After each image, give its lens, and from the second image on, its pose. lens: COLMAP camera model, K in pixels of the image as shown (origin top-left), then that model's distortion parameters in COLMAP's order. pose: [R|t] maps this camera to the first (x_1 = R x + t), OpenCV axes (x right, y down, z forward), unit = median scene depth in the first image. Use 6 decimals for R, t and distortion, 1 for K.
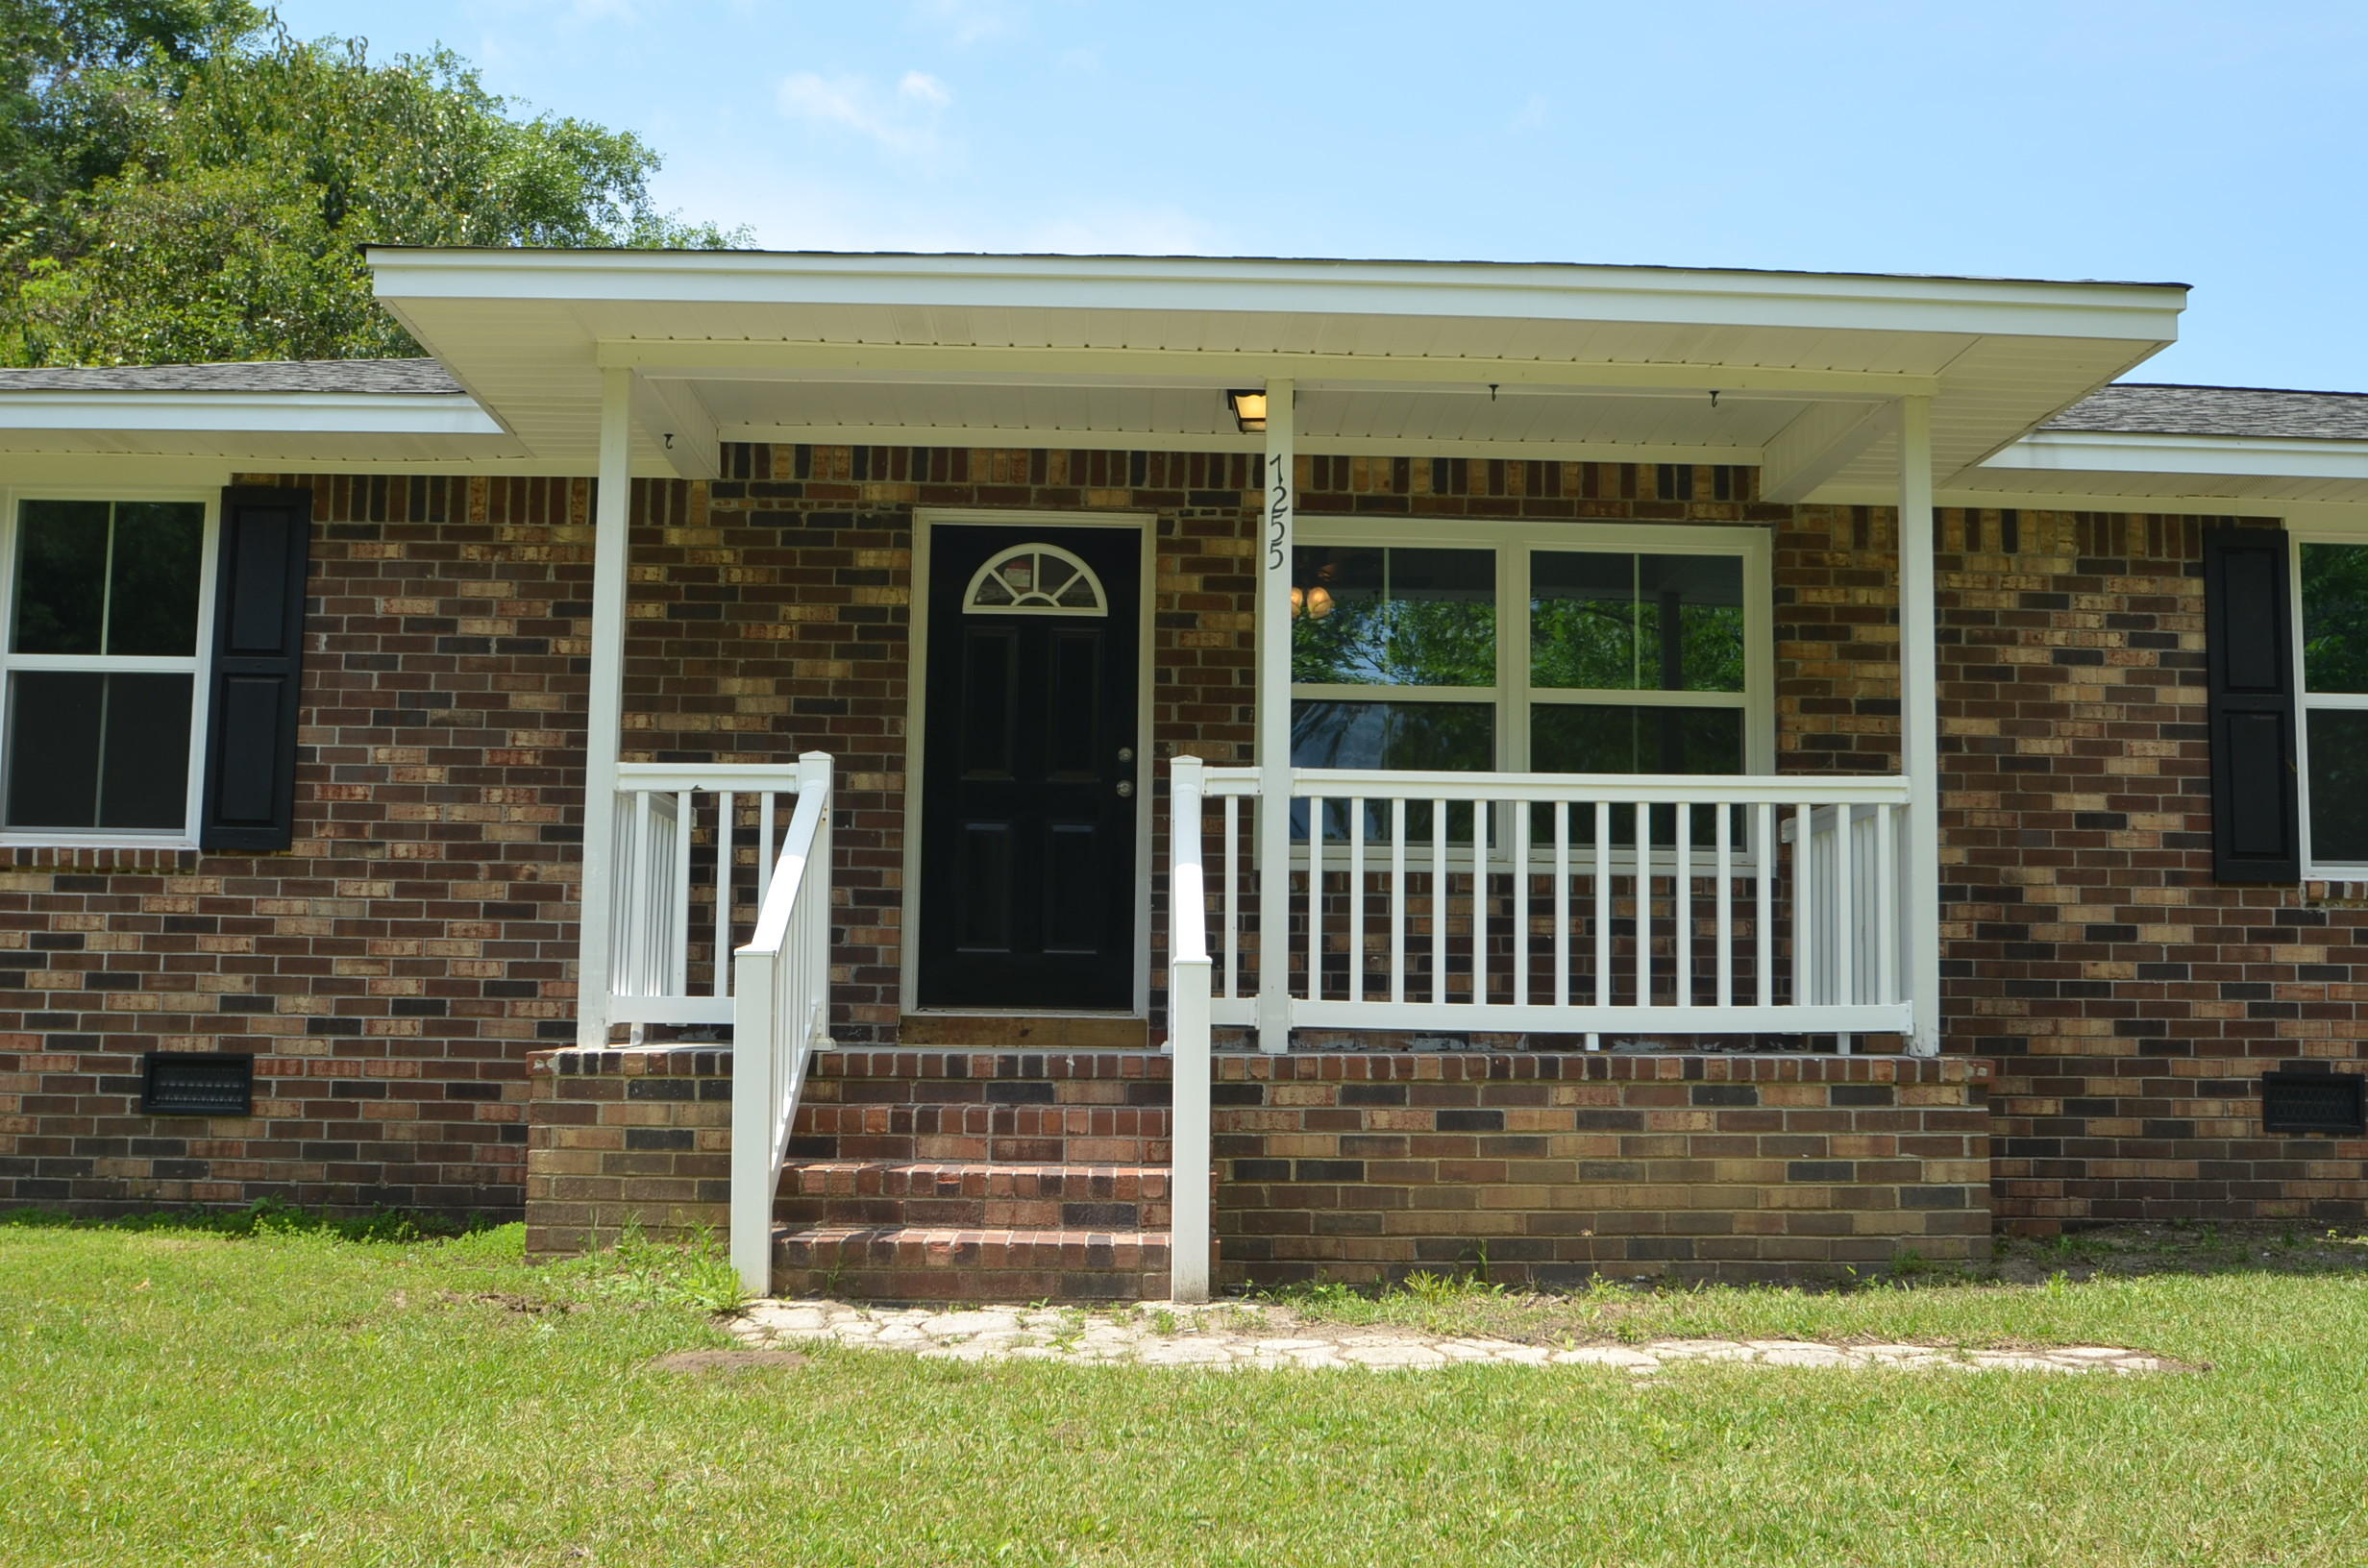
lens RADIAL K [[2438.8, 0, 1184.0], [0, 2438.8, 784.0], [0, 0, 1]] dist [-0.060521, 0.000672]
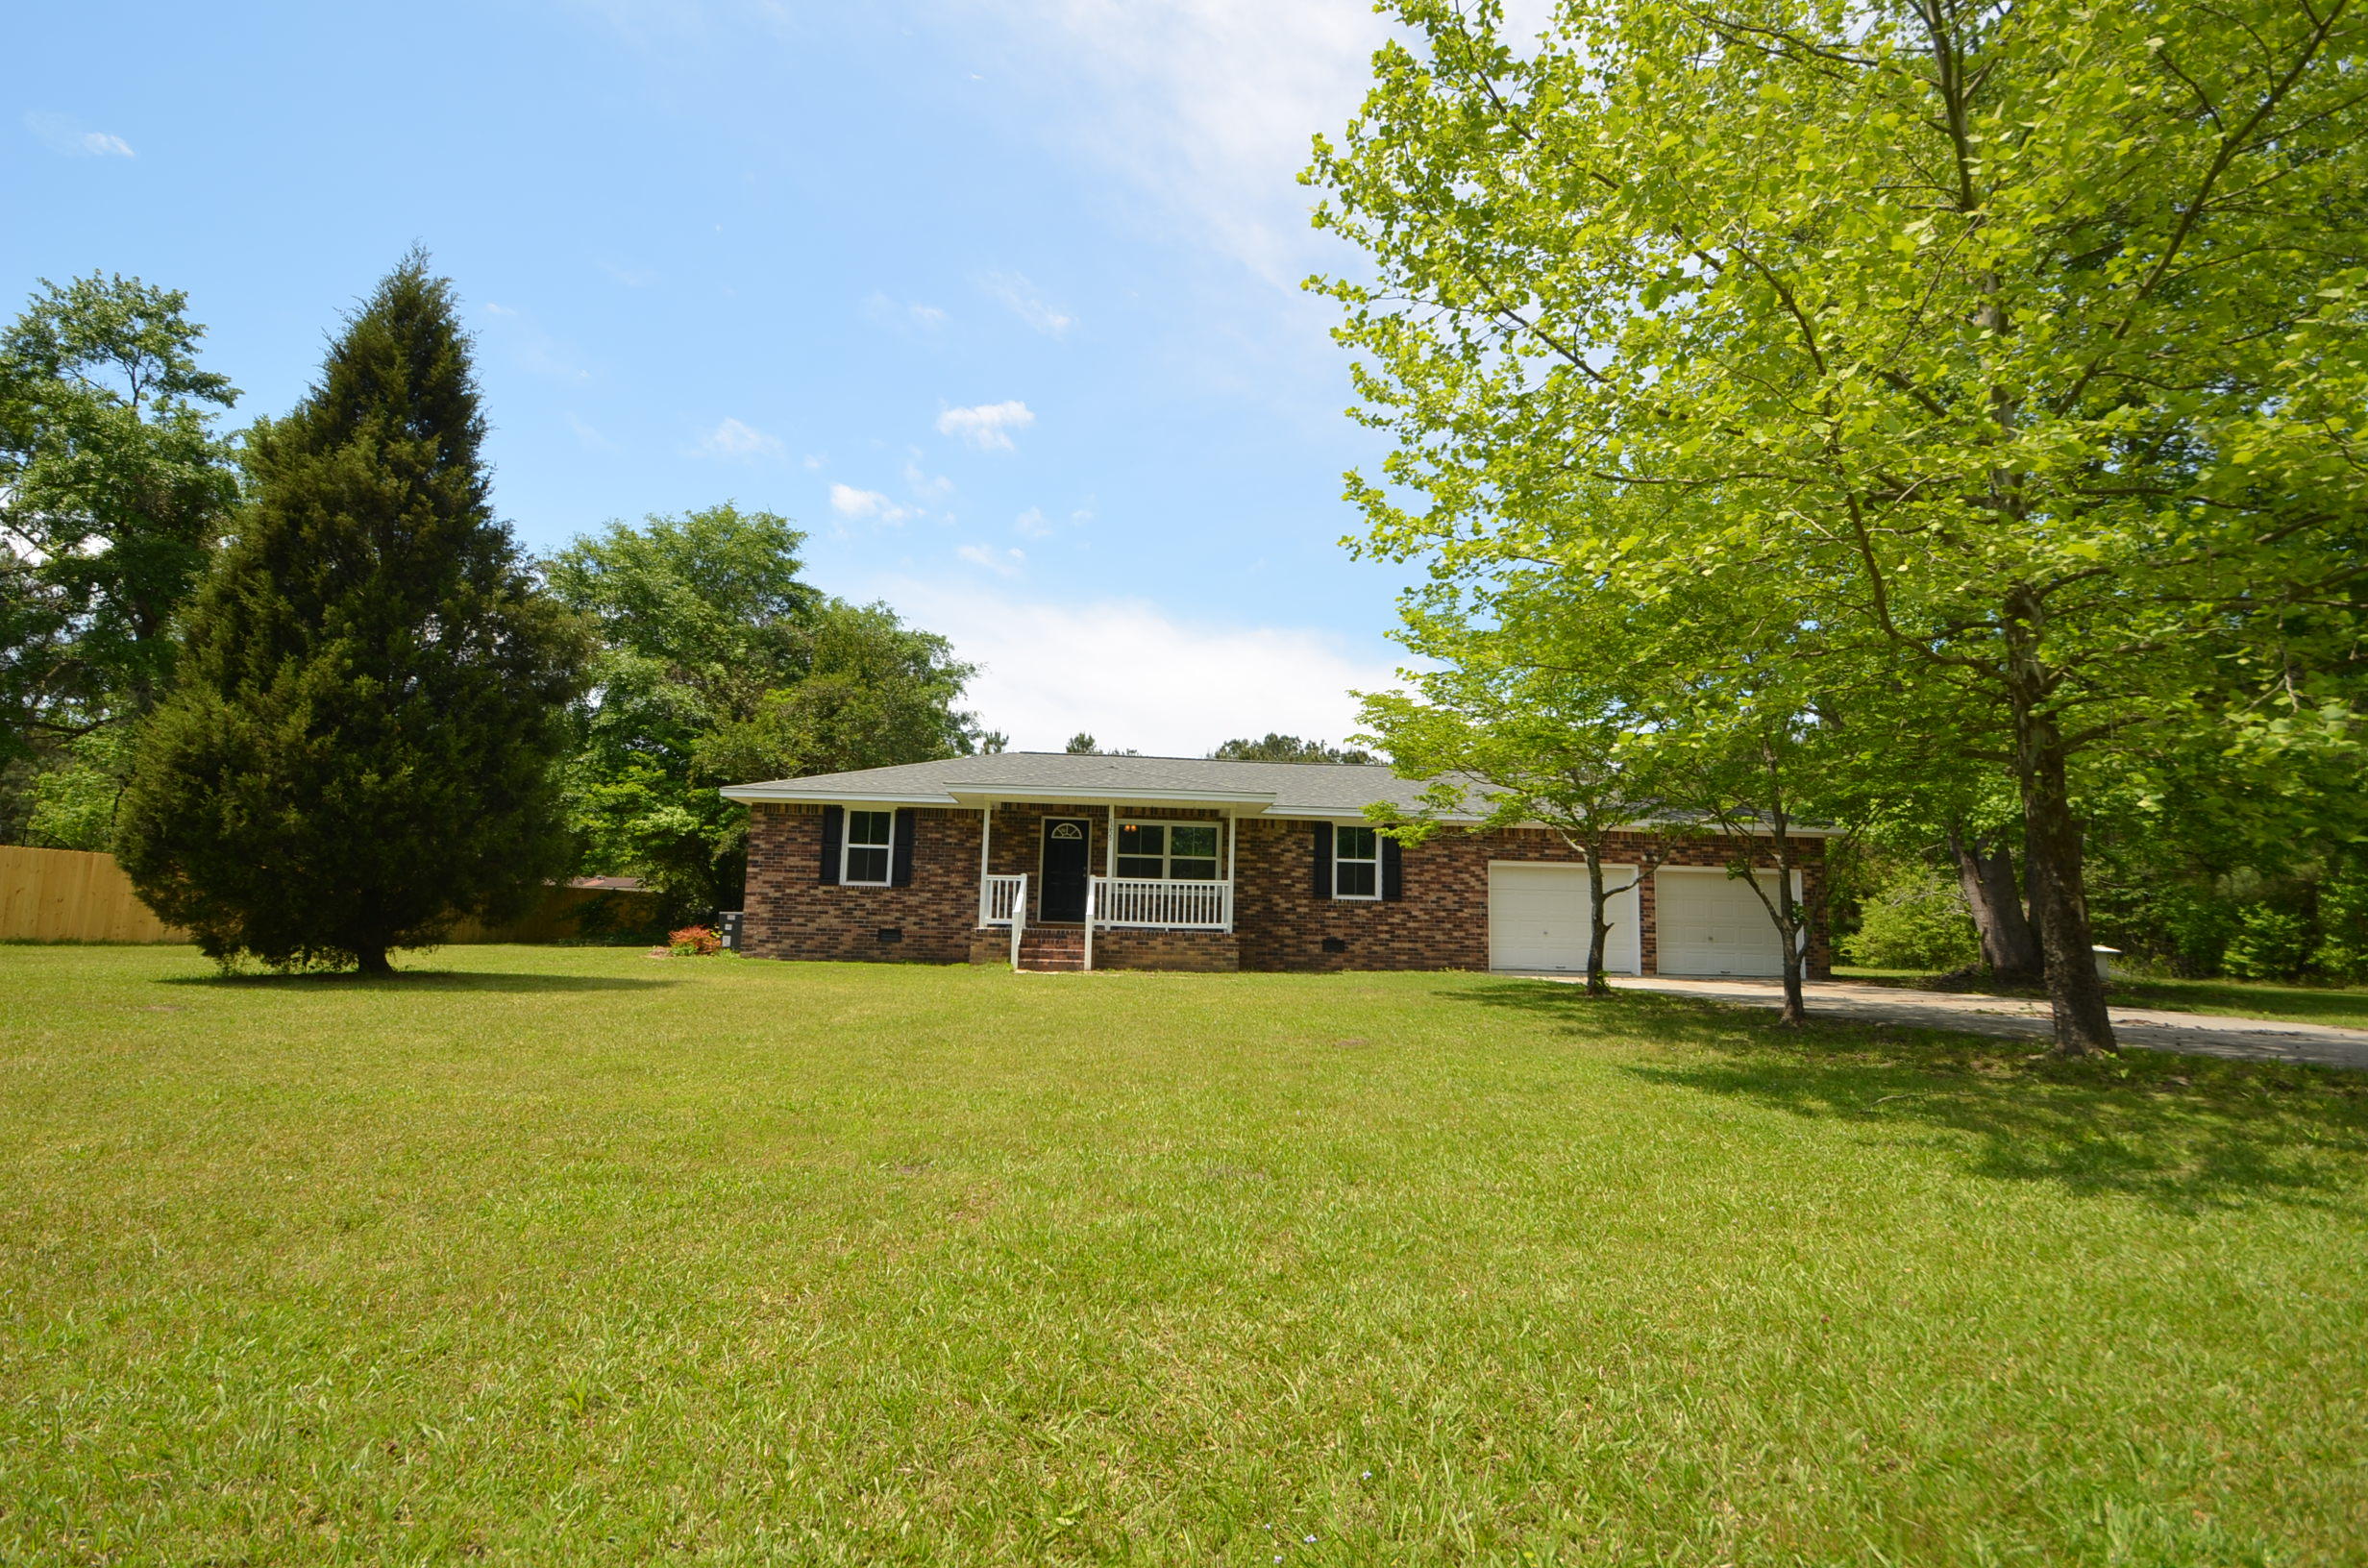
lens RADIAL K [[1092.9, 0, 1184.0], [0, 1092.9, 784.0], [0, 0, 1]] dist [0.000034, -0.000008]
pose [[0.999218, 0.018373, 0.035023, 0.101042], [-0.017251, 0.999337, -0.032073, -0.123236], [-0.035589, 0.031443, 0.998872, -1.267424]]
